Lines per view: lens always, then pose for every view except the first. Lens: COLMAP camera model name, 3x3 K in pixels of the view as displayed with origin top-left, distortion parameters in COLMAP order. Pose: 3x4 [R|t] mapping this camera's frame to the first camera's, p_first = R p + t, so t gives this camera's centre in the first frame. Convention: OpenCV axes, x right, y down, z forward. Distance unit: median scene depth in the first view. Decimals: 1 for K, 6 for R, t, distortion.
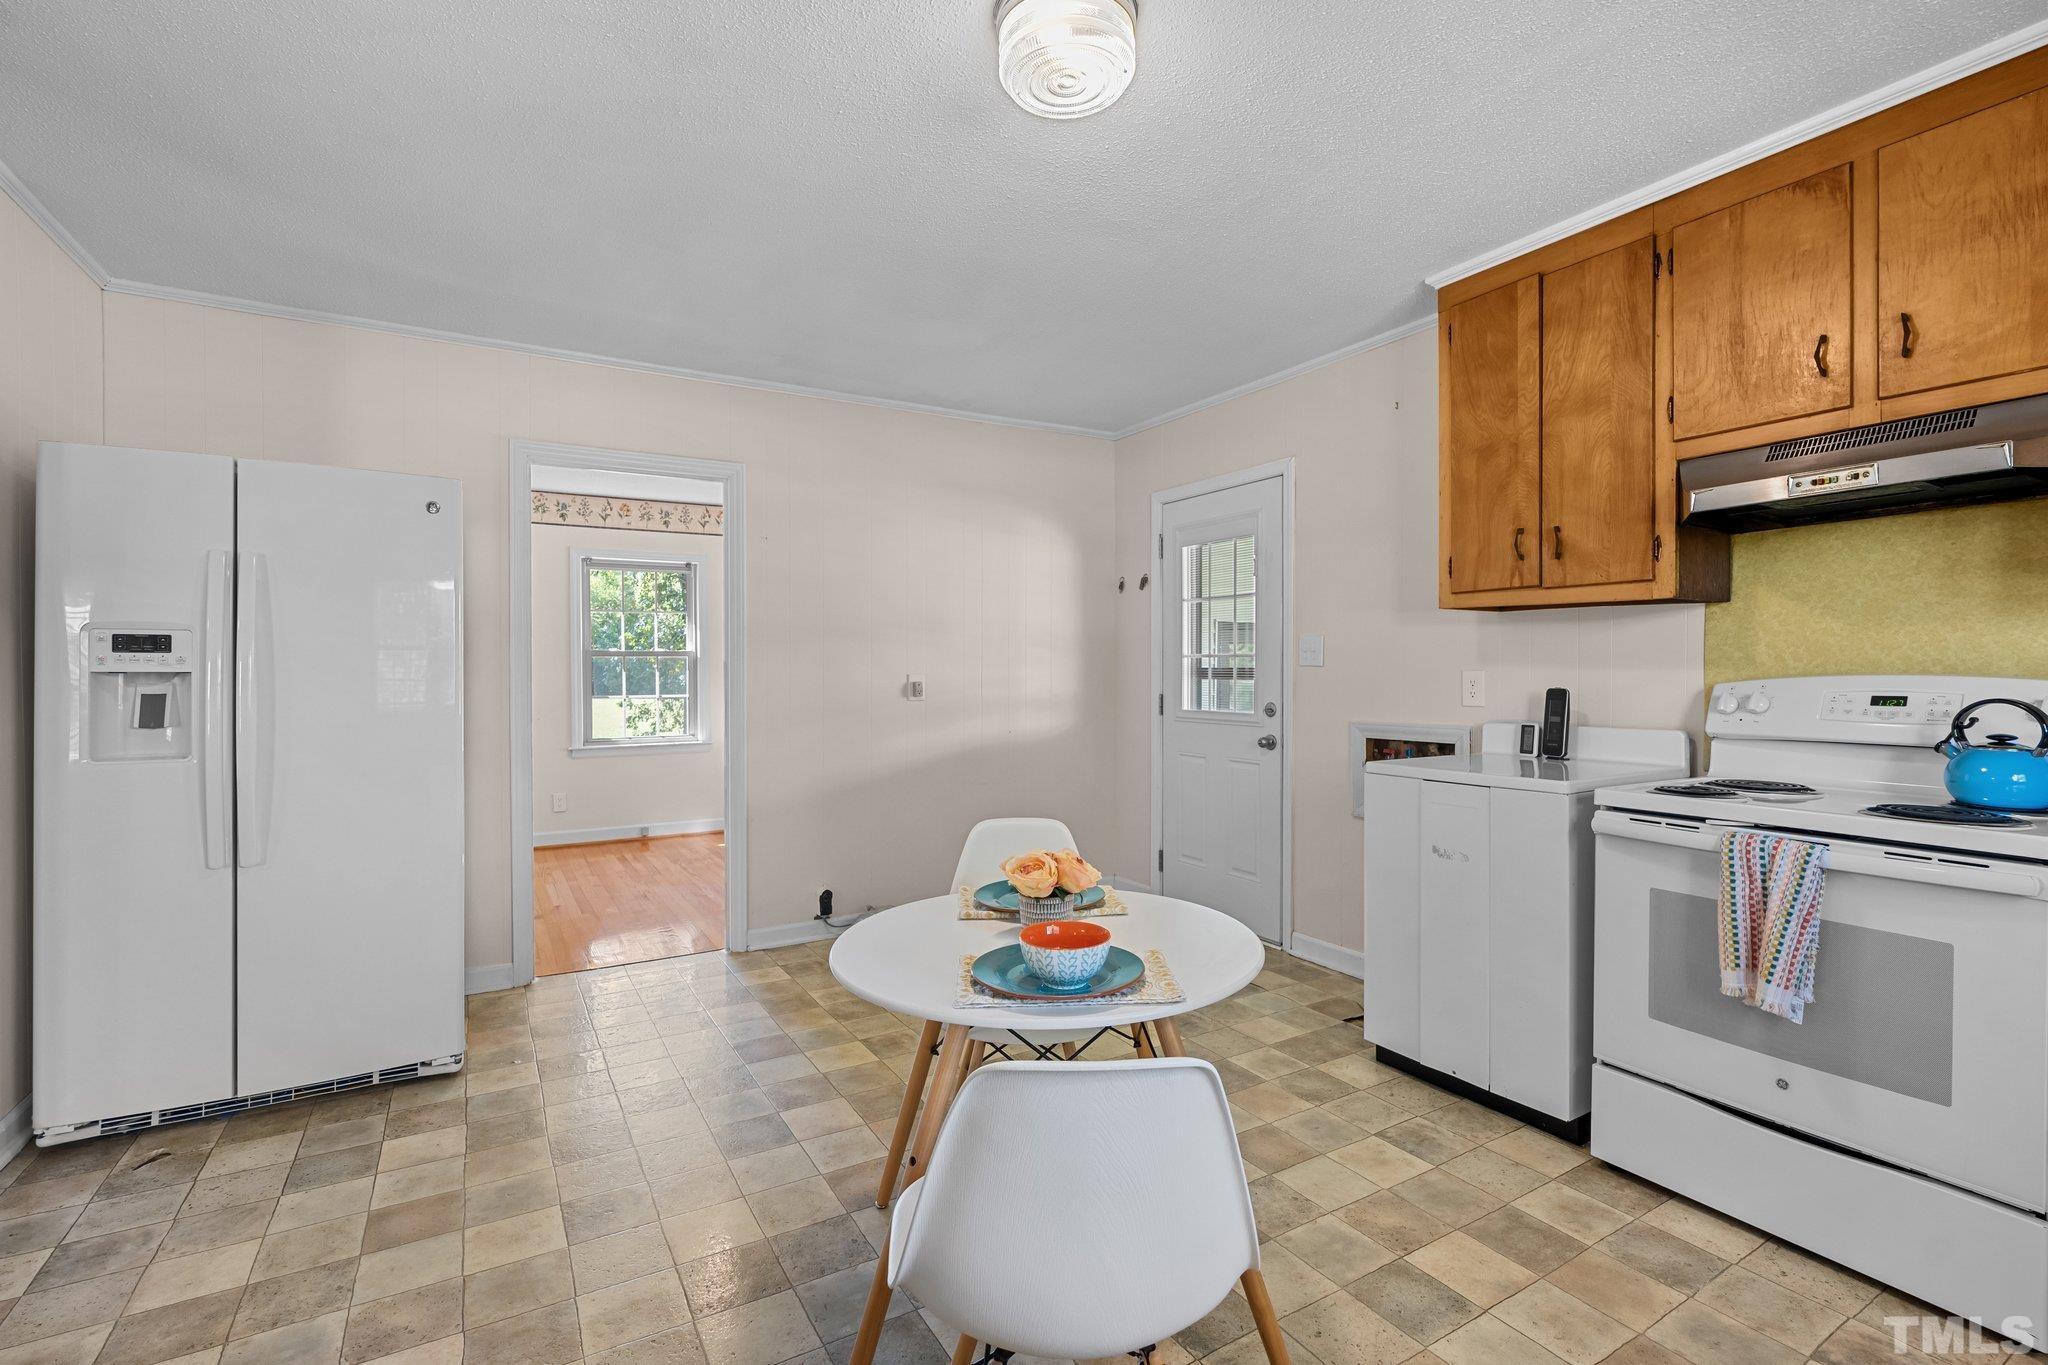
lens RADIAL K [[924.3, 0, 1015.5], [0, 924.3, 672.5], [0, 0, 1]] dist [-0.008295, -0.000588]
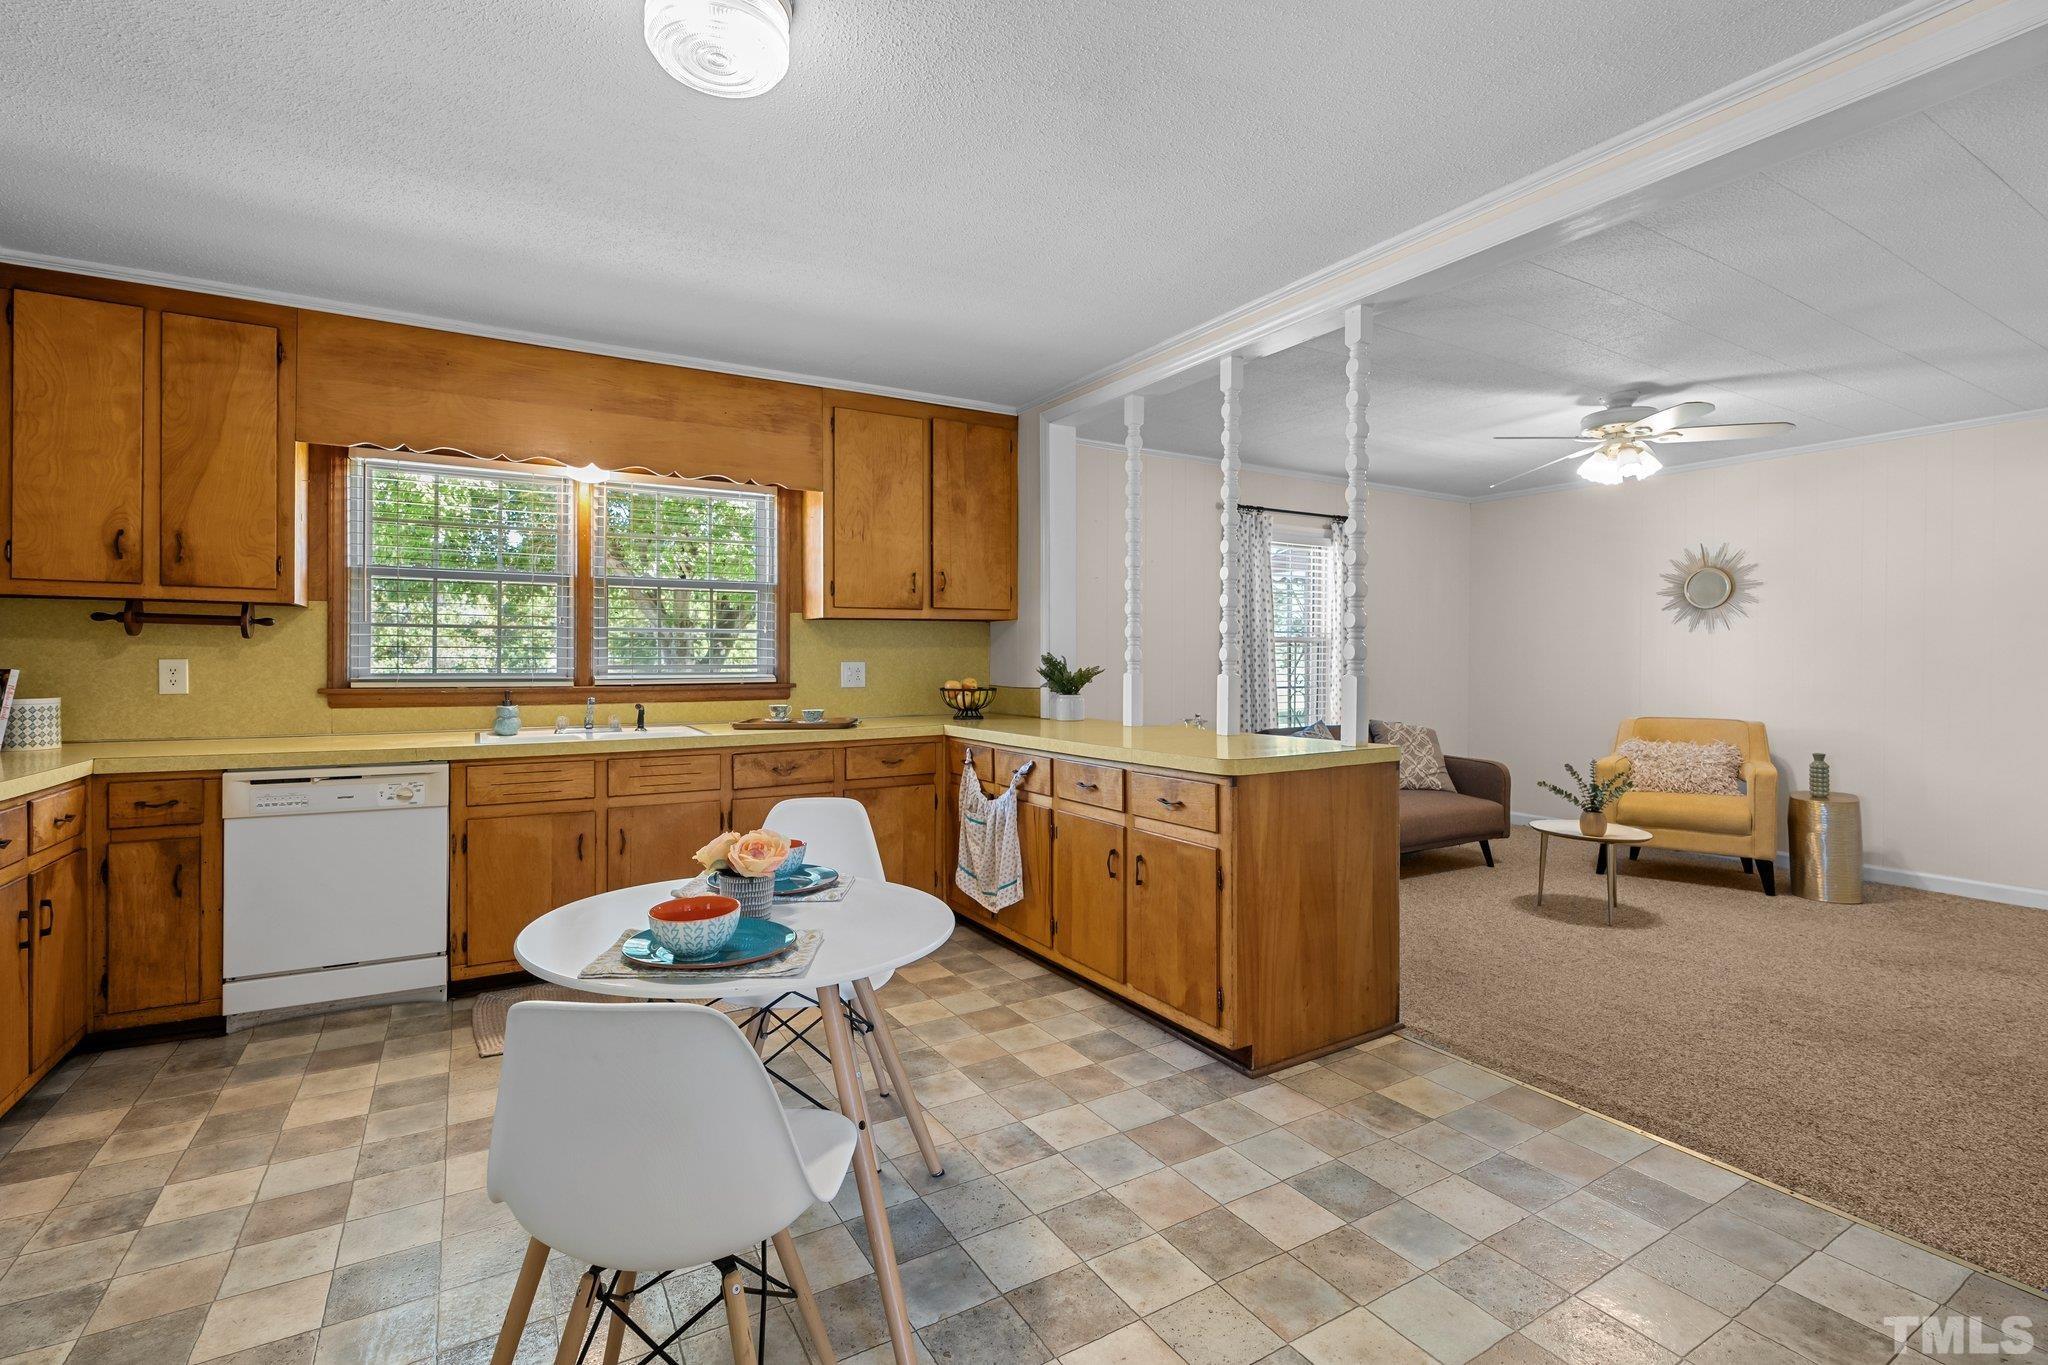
lens RADIAL K [[930.4, 0, 1013.4], [0, 930.4, 659.2], [0, 0, 1]] dist [-0.011768, 0.004721]
pose [[-0.999991, 0.004166, 0.000877, -0.190507], [0.004168, 0.999988, 0.002712, -0.000704], [-0.000865, 0.002715, -0.999996, 1.462028]]
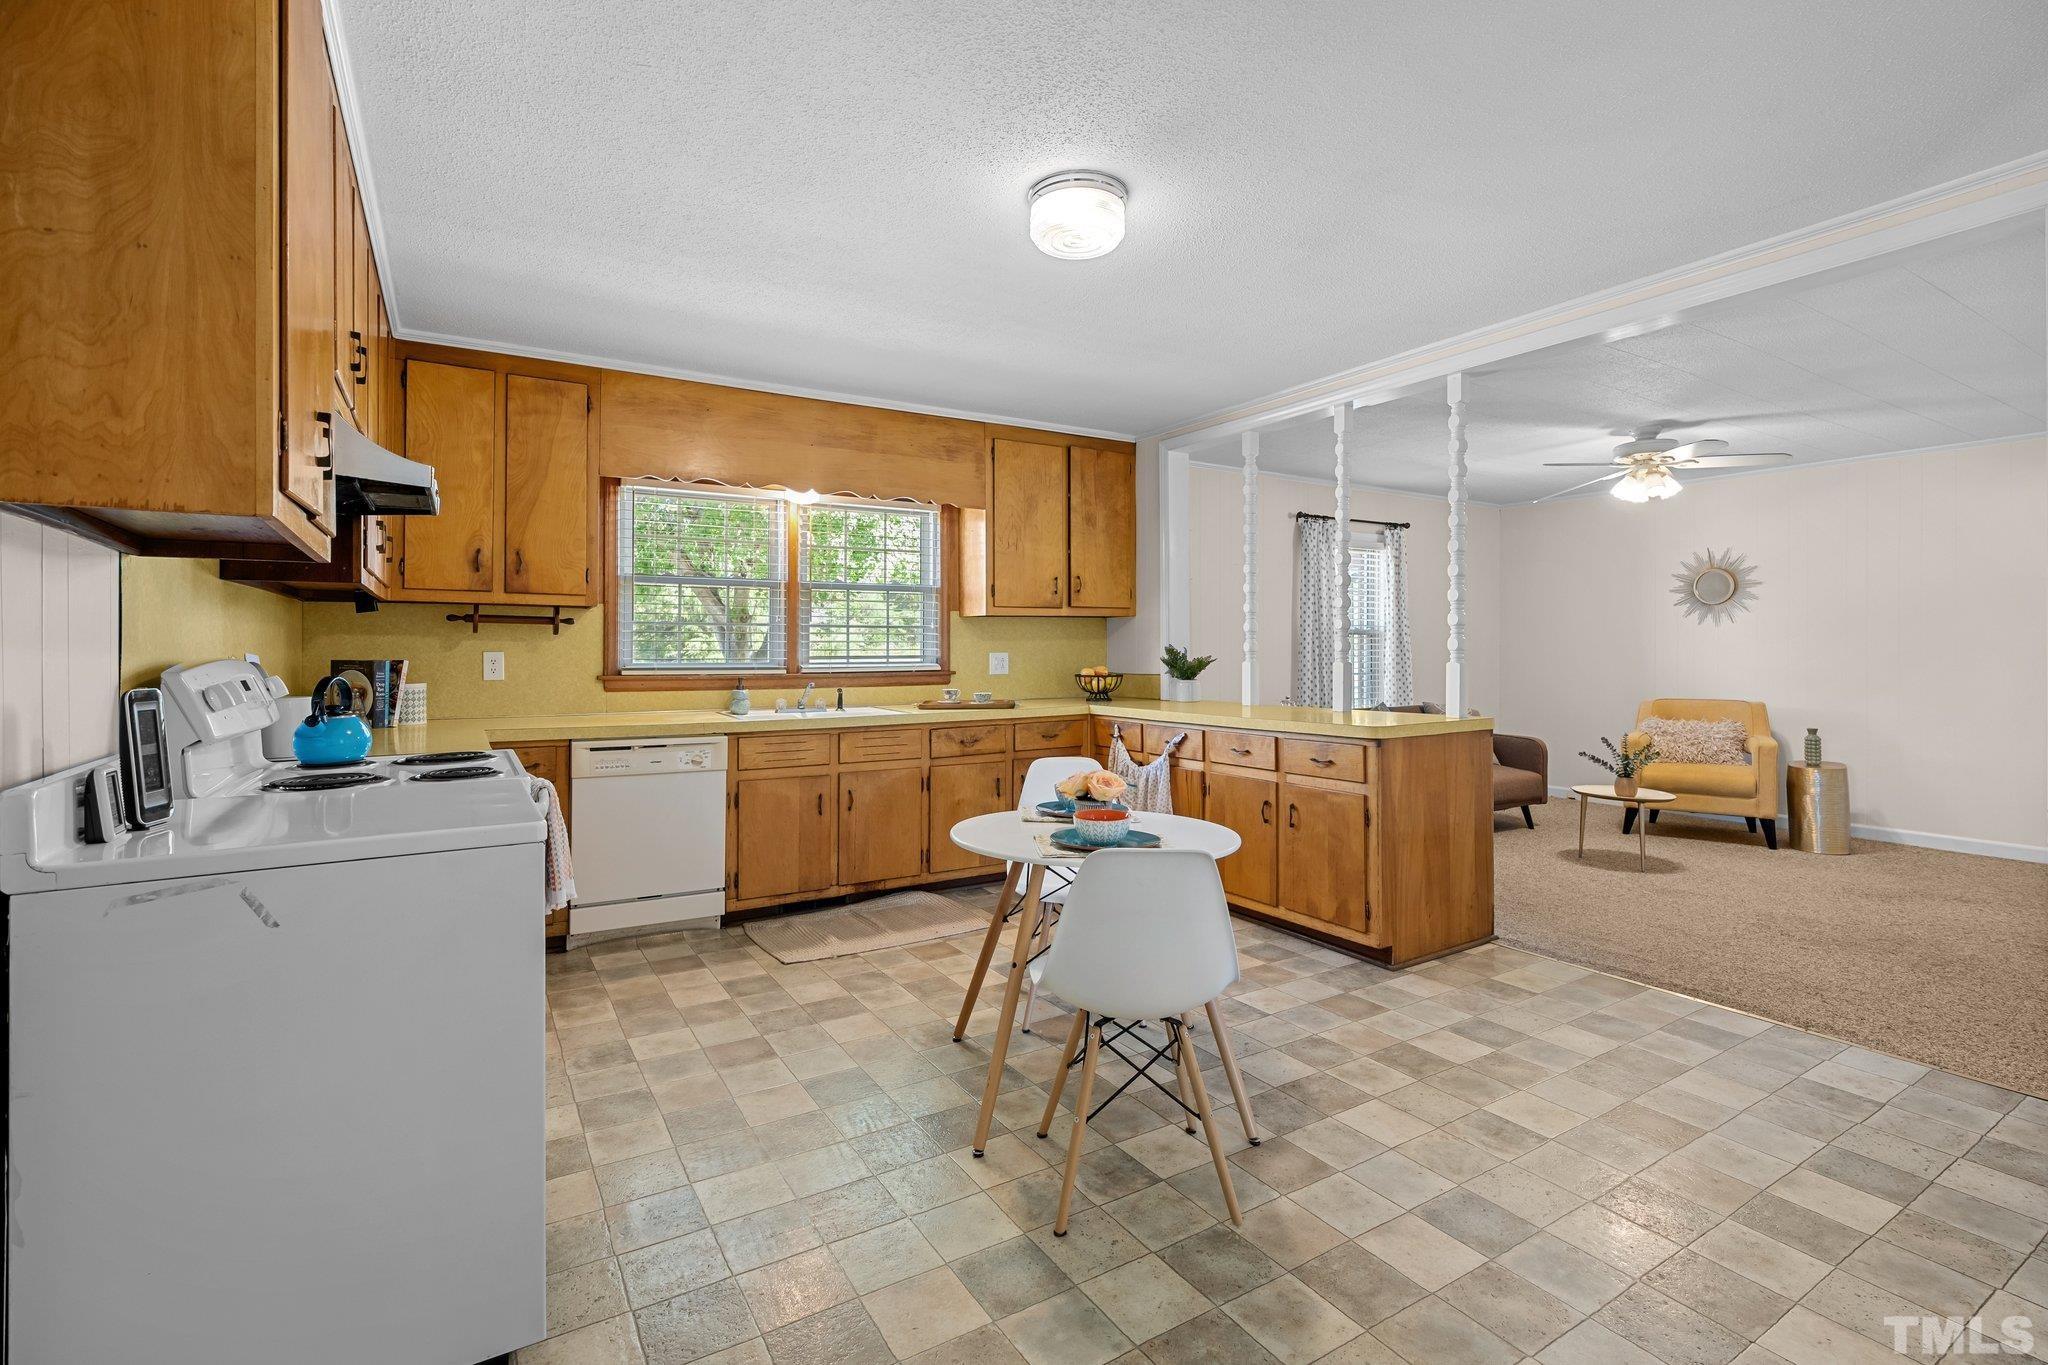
lens RADIAL K [[930.7, 0, 1017.4], [0, 930.7, 640.2], [0, 0, 1]] dist [-0.013594, 0.005704]
pose [[-0.999900, 0.006438, -0.012557, 0.122435], [0.006526, 0.999955, -0.006951, -0.005312], [0.012512, -0.007032, -0.999897, 1.791744]]
